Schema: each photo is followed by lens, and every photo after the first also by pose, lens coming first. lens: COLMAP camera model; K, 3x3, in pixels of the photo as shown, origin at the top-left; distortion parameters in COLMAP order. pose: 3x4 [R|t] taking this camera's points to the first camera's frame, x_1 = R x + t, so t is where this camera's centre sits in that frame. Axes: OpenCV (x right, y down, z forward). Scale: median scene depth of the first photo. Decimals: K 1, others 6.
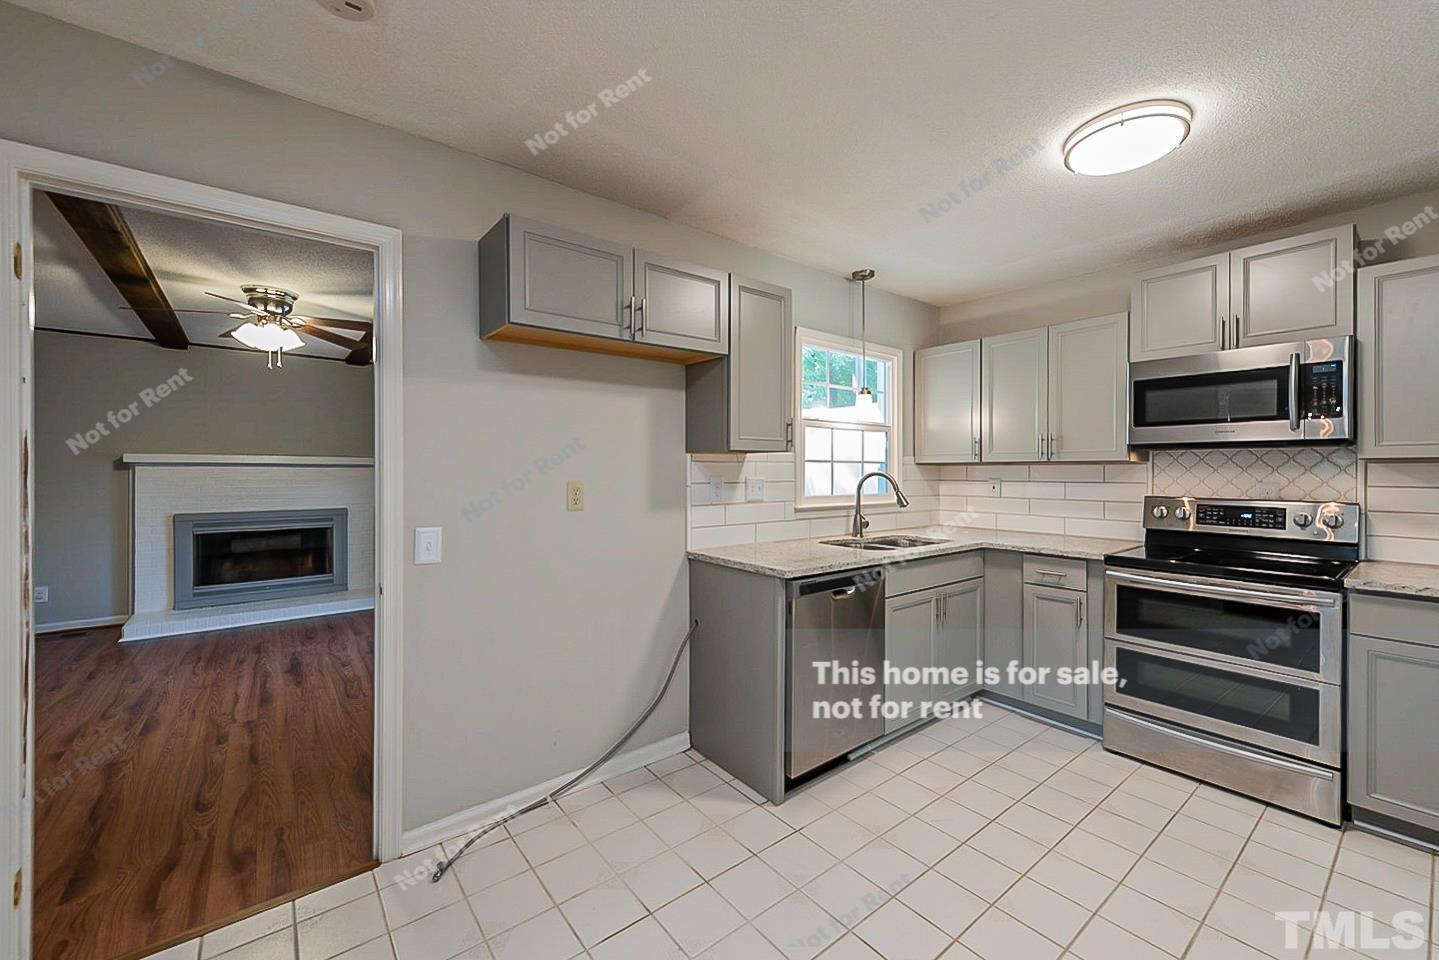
lens RADIAL K [[570.7, 0, 720.7], [0, 570.7, 469.7], [0, 0, 1]] dist [0.017075, -0.002850]
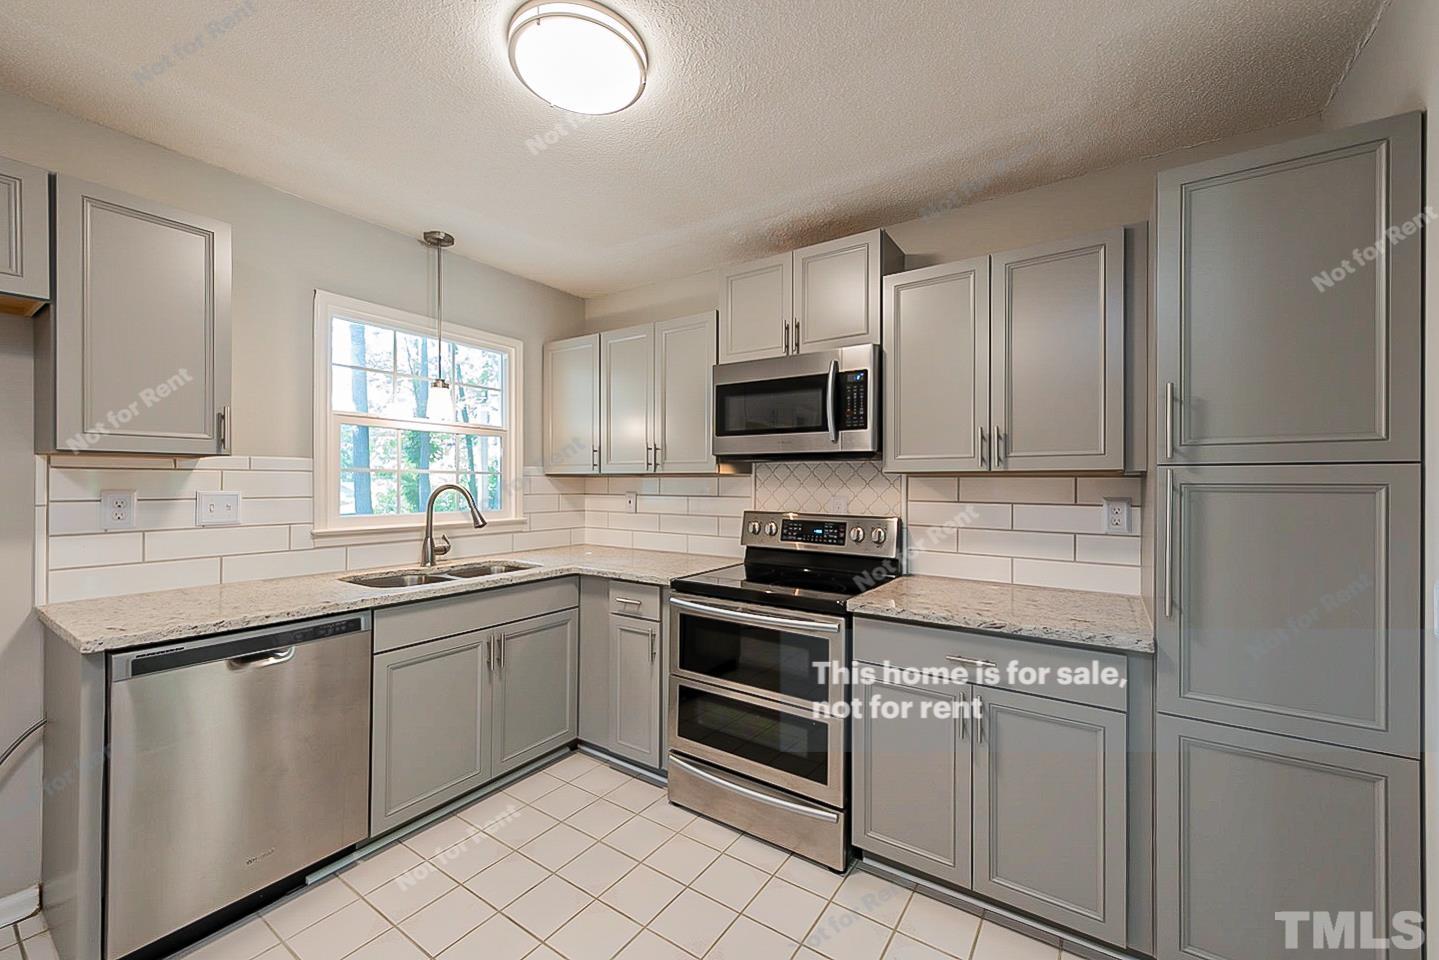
lens RADIAL K [[570.7, 0, 704.2], [0, 570.7, 477.9], [0, 0, 1]] dist [0.017075, -0.002850]
pose [[0.957864, 0.005897, 0.287162, 0.460583], [-0.004428, 0.999974, -0.005765, -0.002566], [-0.287188, 0.004250, 0.957865, 0.147983]]
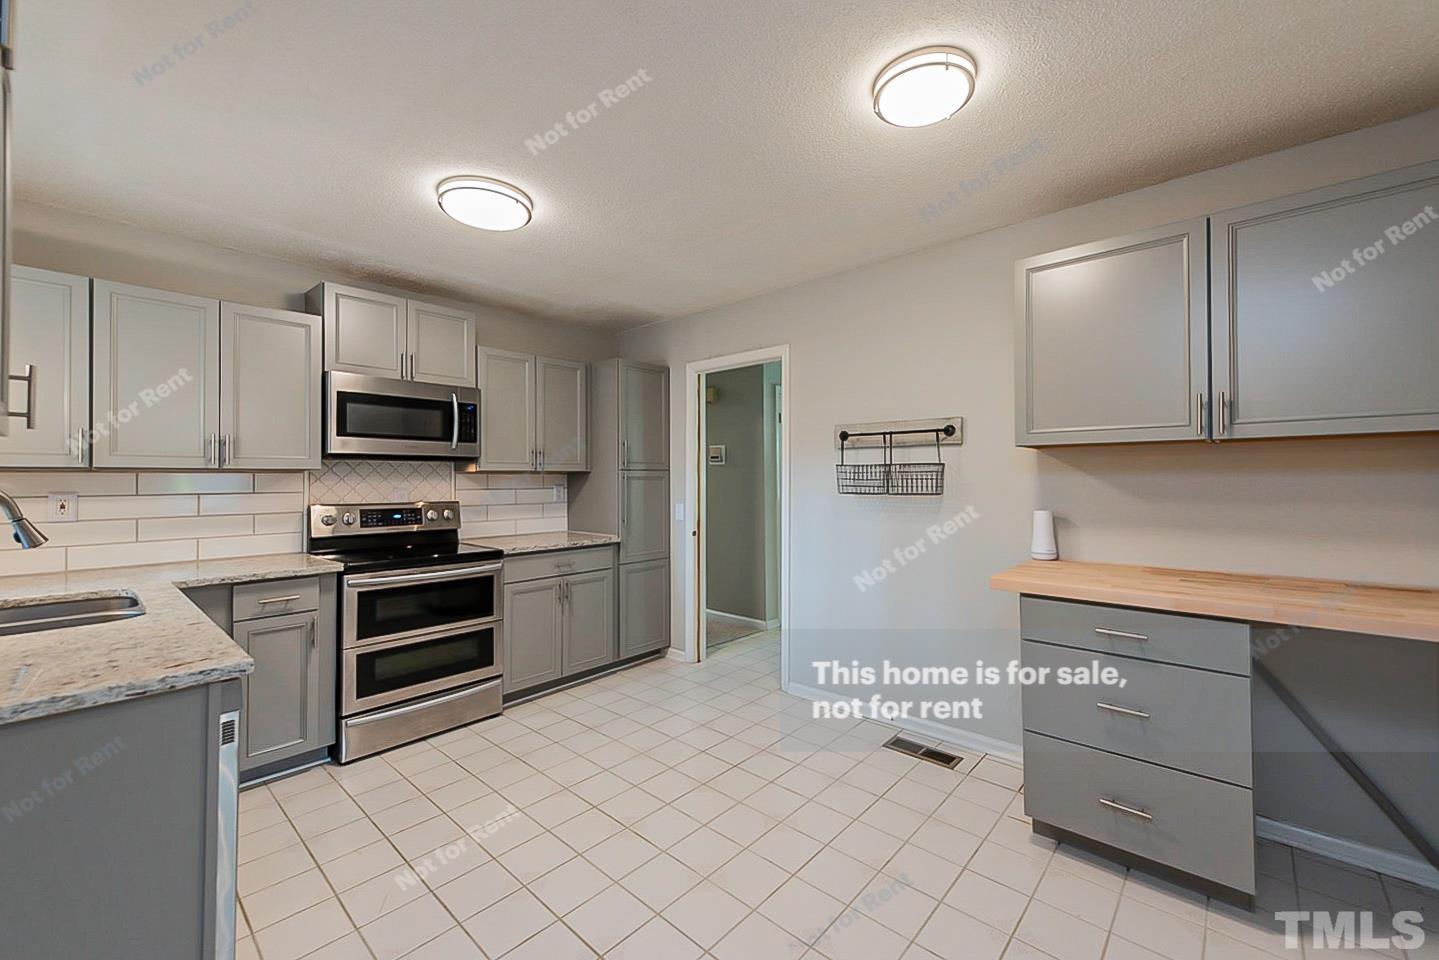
lens RADIAL K [[570.7, 0, 731.5], [0, 570.7, 474.5], [0, 0, 1]] dist [0.017075, -0.002850]
pose [[-0.156014, 0.007042, 0.987730, -0.400922], [0.002164, 0.999975, -0.006787, 0.001204], [-0.987752, 0.001078, -0.156025, 0.495347]]
